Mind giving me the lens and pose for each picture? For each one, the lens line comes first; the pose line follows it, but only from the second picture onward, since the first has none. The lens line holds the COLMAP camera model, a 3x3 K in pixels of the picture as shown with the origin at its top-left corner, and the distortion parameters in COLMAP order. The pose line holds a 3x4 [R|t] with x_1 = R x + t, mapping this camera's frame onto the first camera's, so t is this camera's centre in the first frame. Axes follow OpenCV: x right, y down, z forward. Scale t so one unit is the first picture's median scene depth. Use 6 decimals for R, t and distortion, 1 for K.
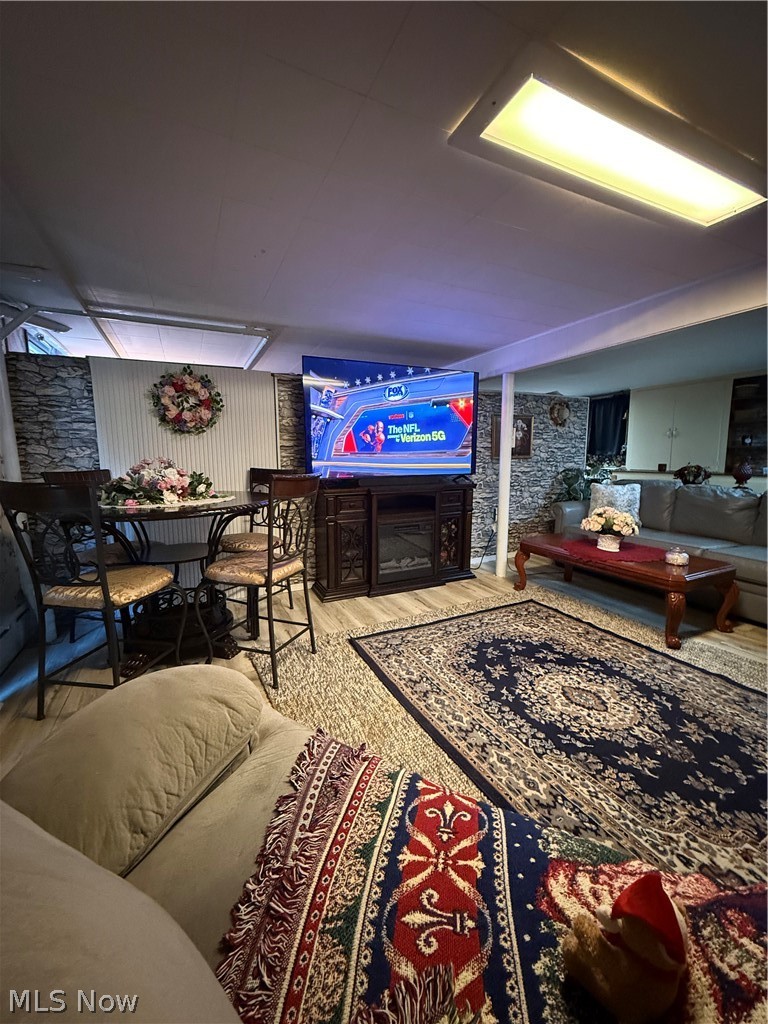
lens RADIAL K [[408.0, 0, 380.9], [0, 408.0, 509.9], [0, 0, 1]] dist [0.000788, 0.000201]
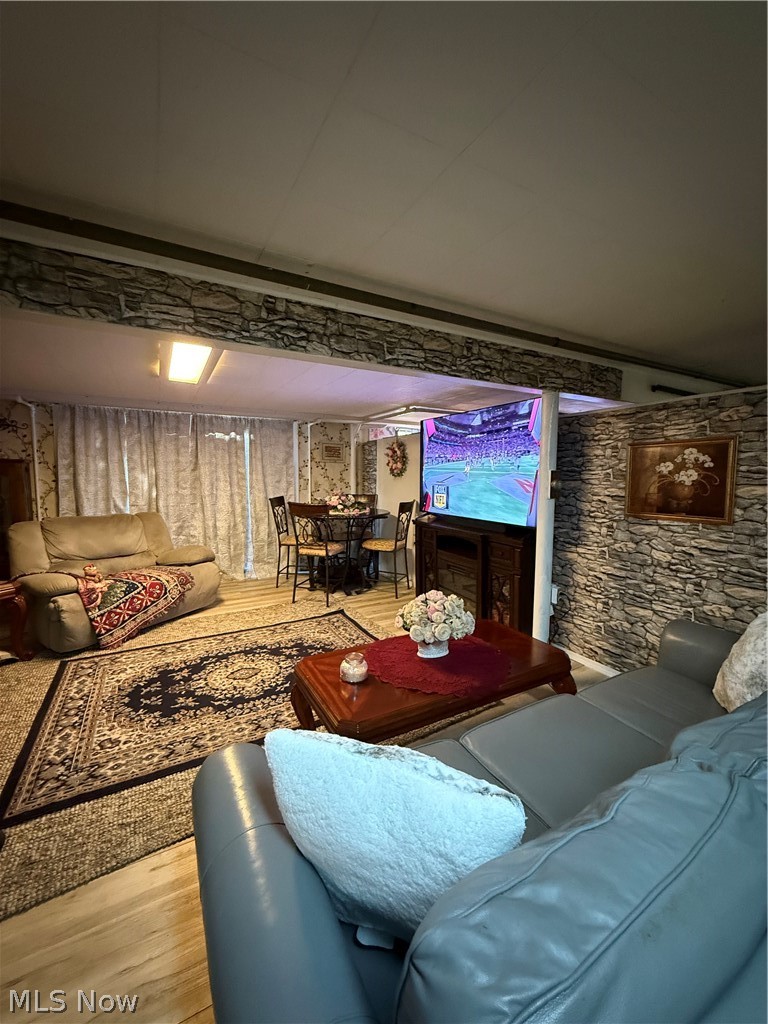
lens RADIAL K [[408.0, 0, 382.9], [0, 408.0, 509.1], [0, 0, 1]] dist [0.000788, 0.000201]
pose [[0.058548, 0.093679, -0.993879, 1.832292], [-0.141111, 0.986367, 0.084658, -0.286263], [0.988261, 0.135291, 0.070969, 1.261487]]
